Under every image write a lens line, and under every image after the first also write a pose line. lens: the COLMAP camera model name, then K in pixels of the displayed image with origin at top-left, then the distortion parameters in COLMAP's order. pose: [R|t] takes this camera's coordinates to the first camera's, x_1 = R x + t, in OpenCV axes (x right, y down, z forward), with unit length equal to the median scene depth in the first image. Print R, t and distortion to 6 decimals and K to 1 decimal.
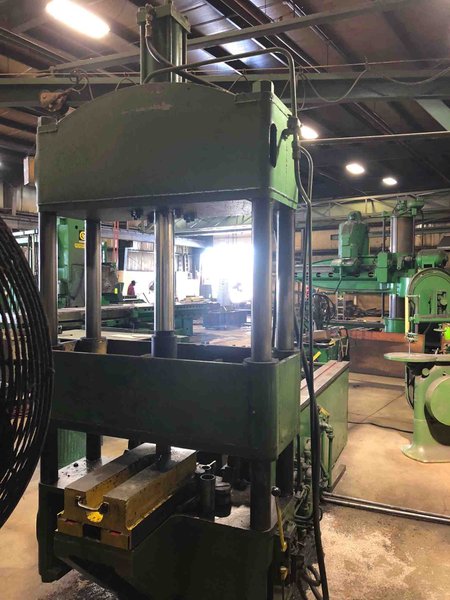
lens RADIAL K [[490.5, 0, 225.2], [0, 490.5, 291.4], [0, 0, 1]] dist [0.010184, 0.013895]
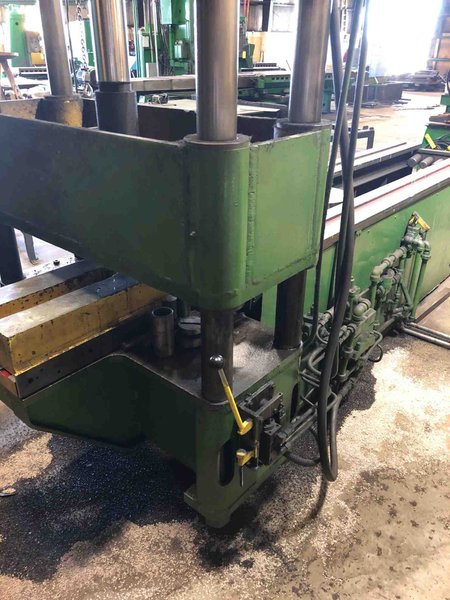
lens RADIAL K [[490.5, 0, 225.2], [0, 490.5, 291.4], [0, 0, 1]] dist [0.010184, 0.013895]
pose [[0.953420, 0.133829, -0.270332, 0.133995], [-0.007062, 0.905850, 0.423539, 0.036008], [0.301563, -0.401901, 0.864601, 0.261129]]
